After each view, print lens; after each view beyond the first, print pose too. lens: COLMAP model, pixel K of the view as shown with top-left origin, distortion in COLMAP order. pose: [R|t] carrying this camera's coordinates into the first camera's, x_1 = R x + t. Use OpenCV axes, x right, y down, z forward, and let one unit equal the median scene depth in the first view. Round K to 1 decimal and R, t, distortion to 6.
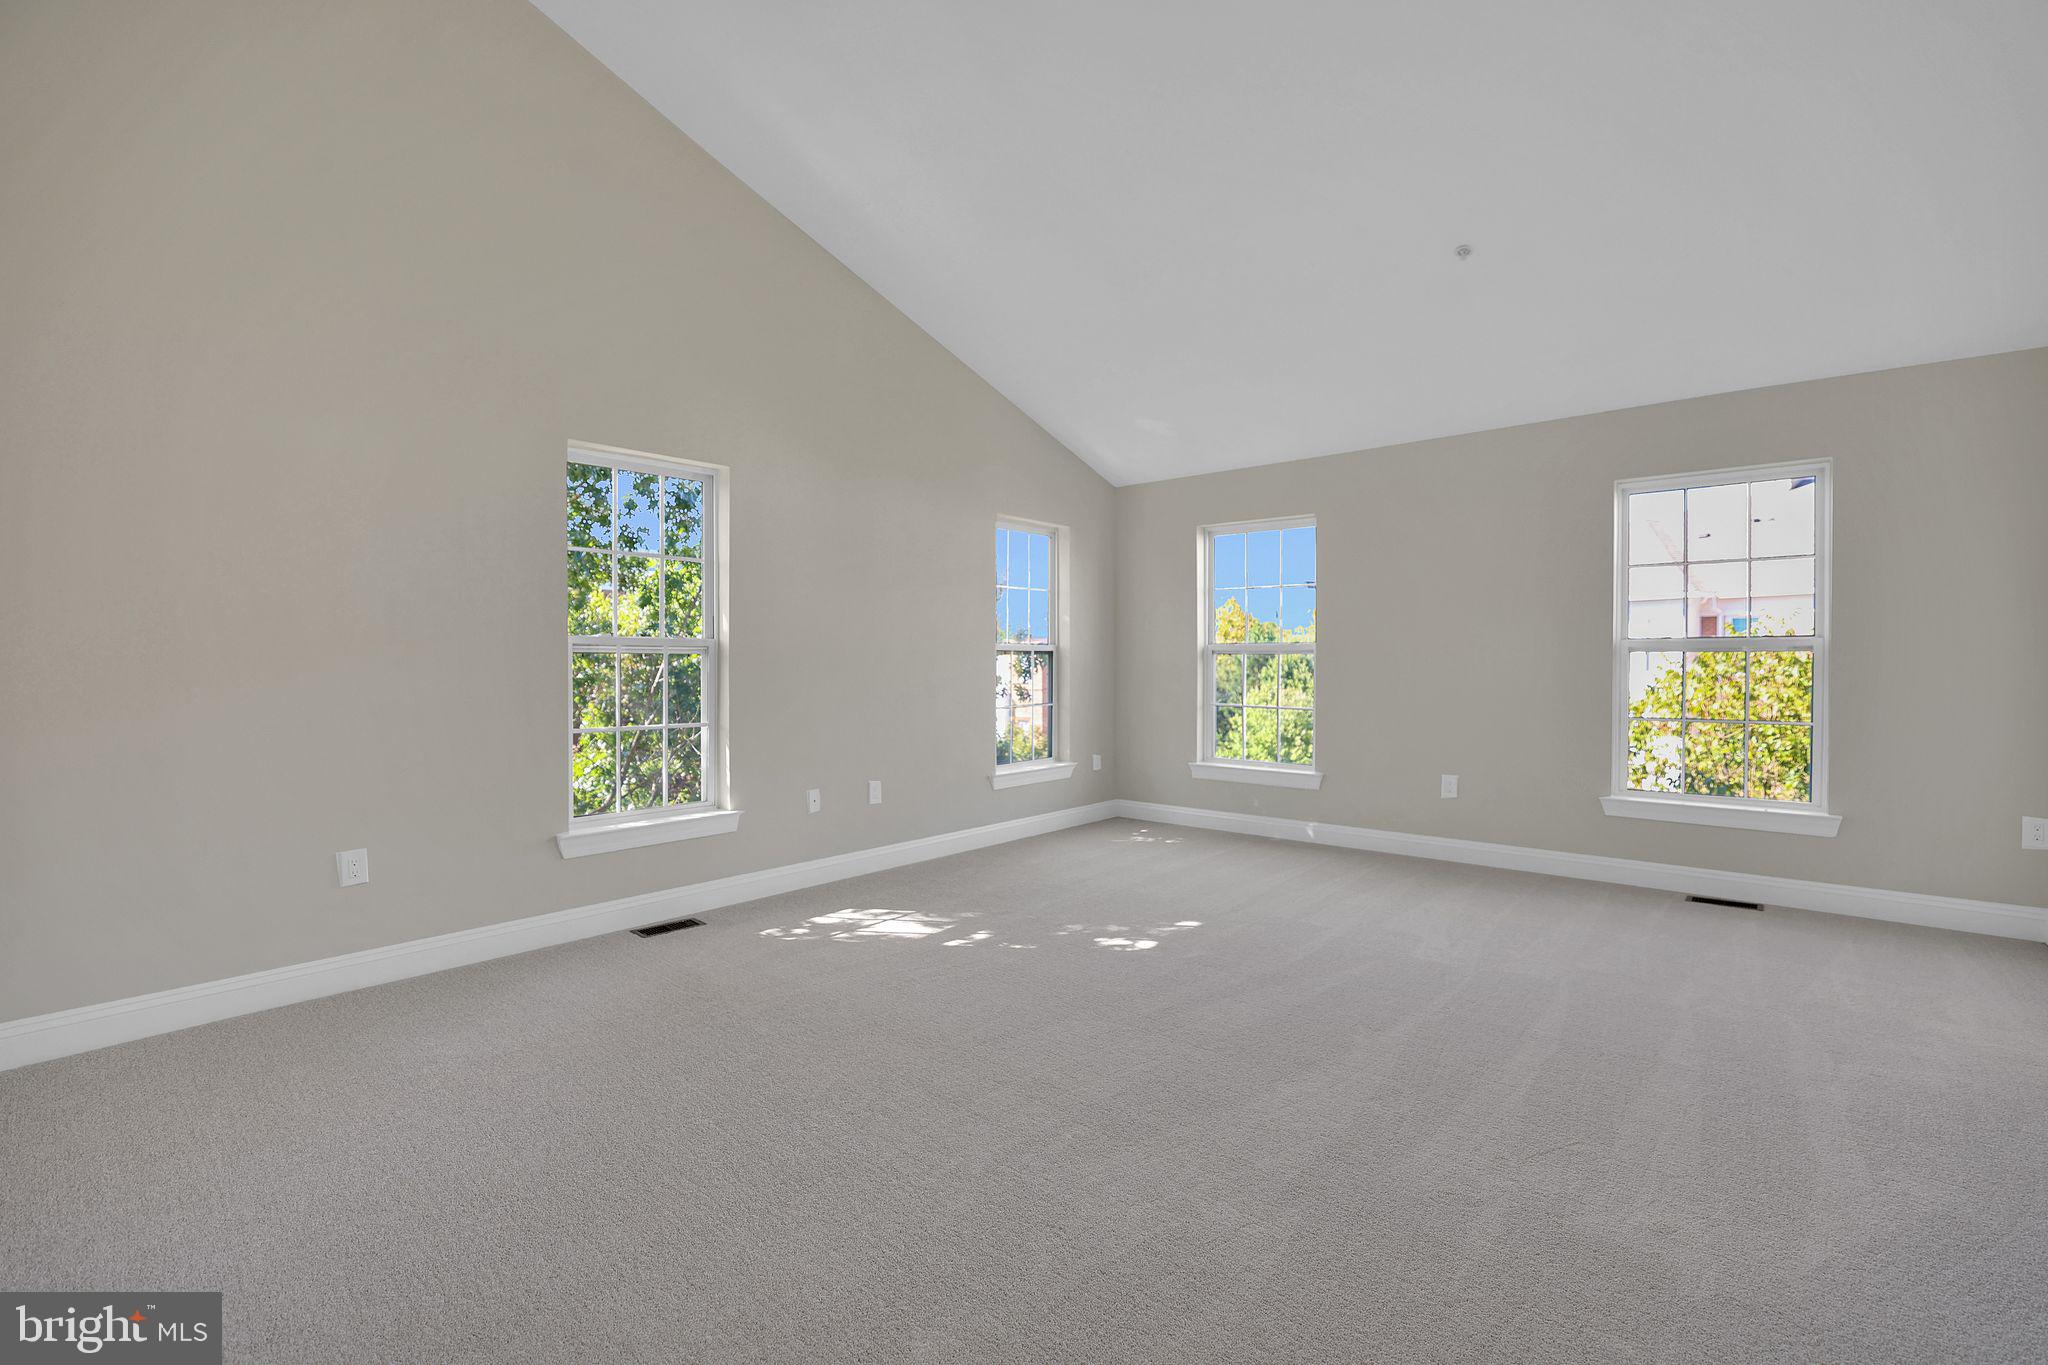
lens RADIAL K [[932.7, 0, 1030.3], [0, 932.7, 672.5], [0, 0, 1]] dist [-0.045091, 0.019086]
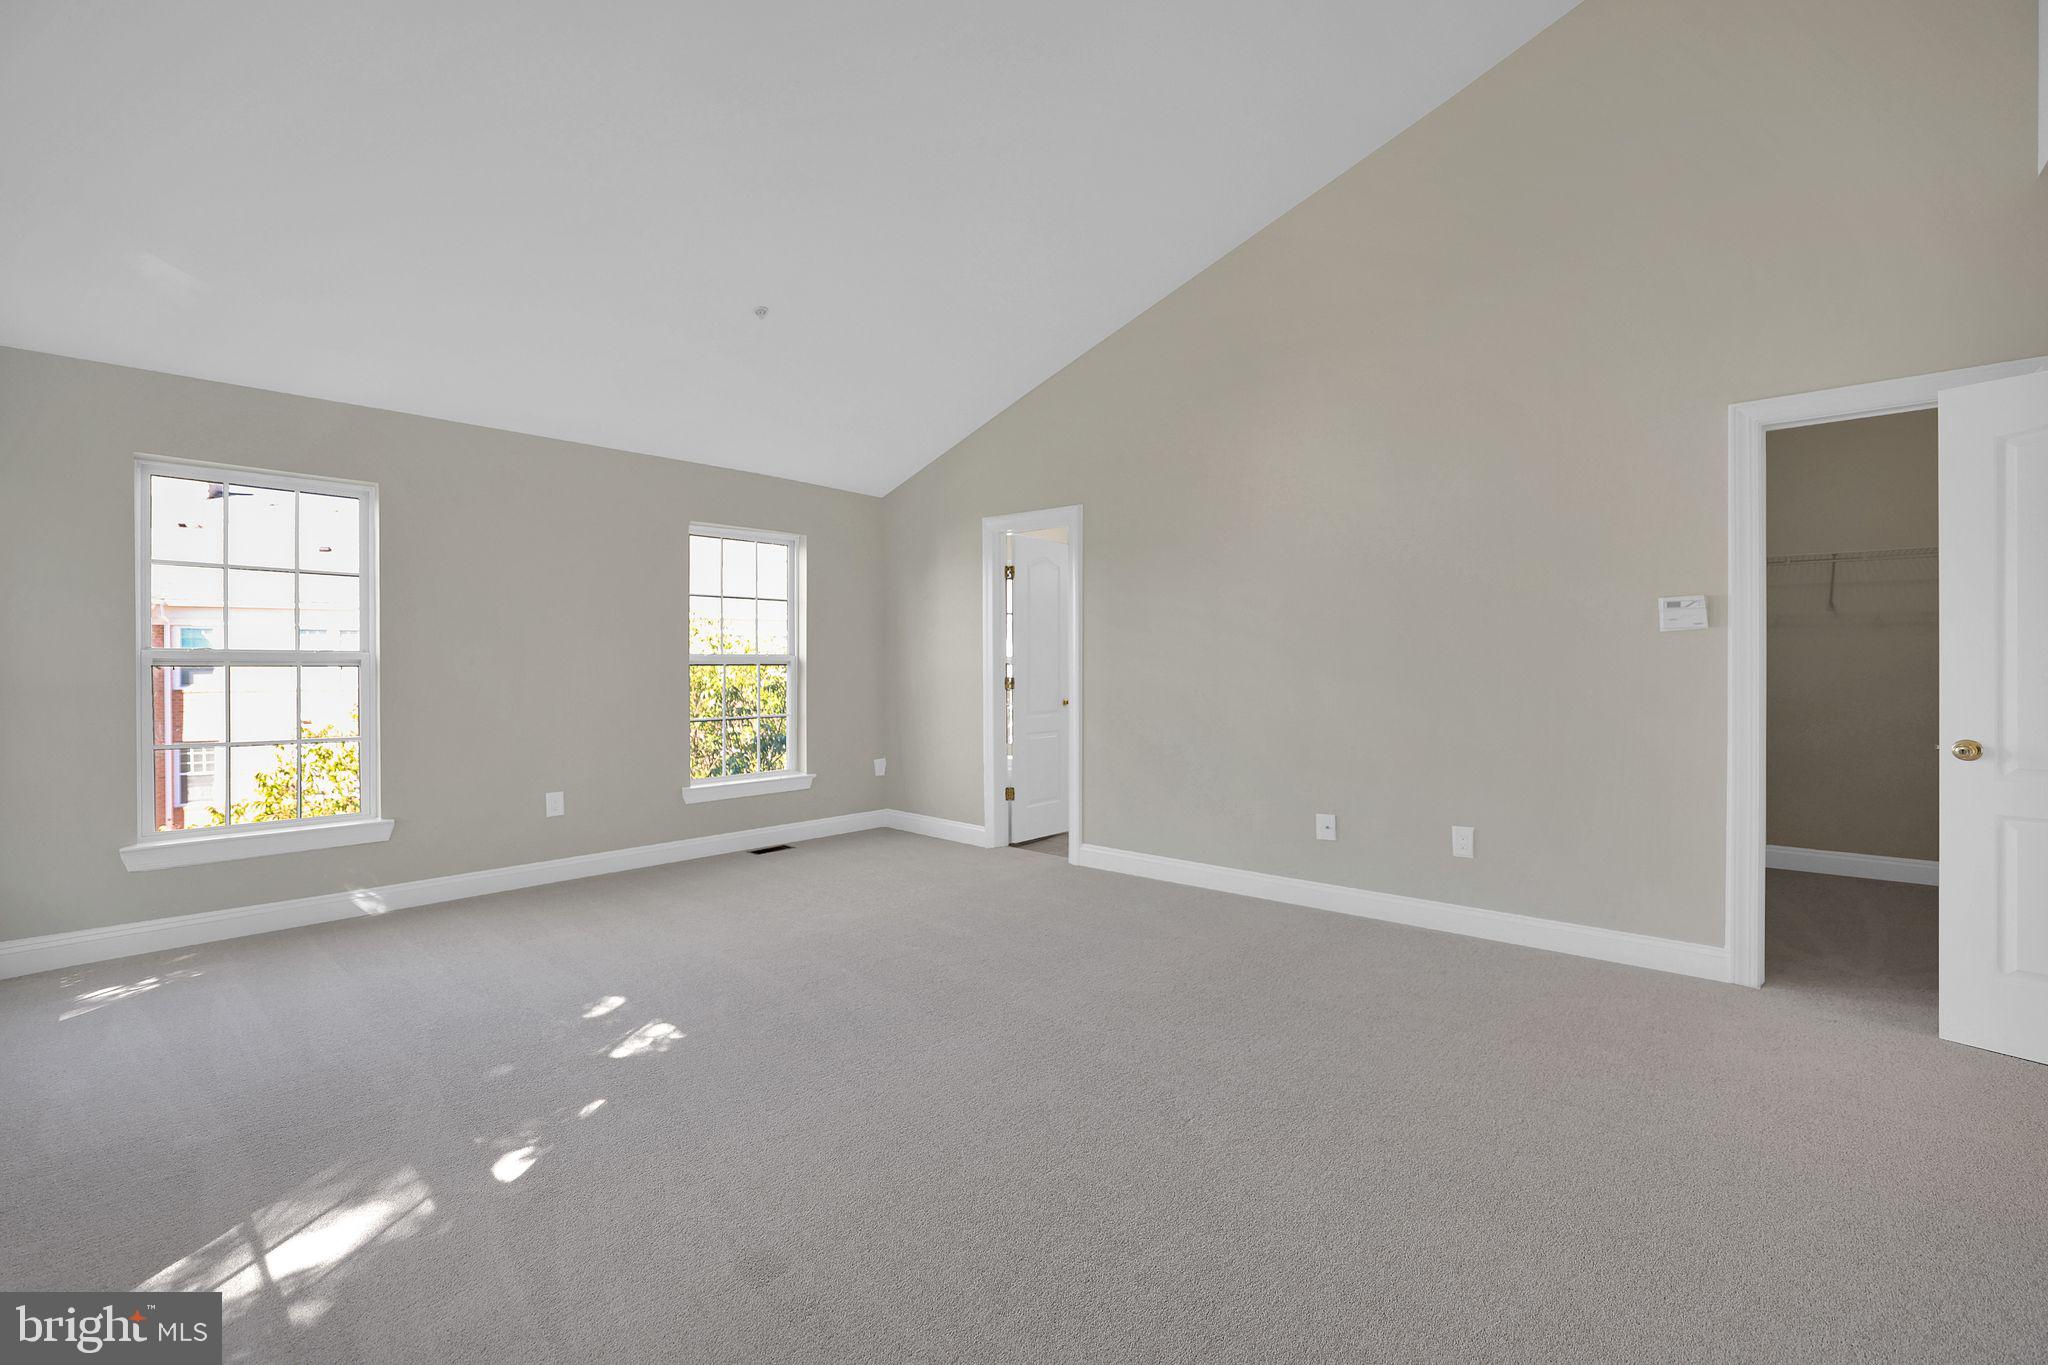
lens RADIAL K [[932.7, 0, 1030.3], [0, 932.7, 672.5], [0, 0, 1]] dist [-0.045091, 0.019086]
pose [[-0.045171, -0.004819, 0.998968, -0.486641], [0.019490, 0.999794, 0.005705, -0.009562], [-0.998789, 0.019727, -0.045068, 0.512700]]
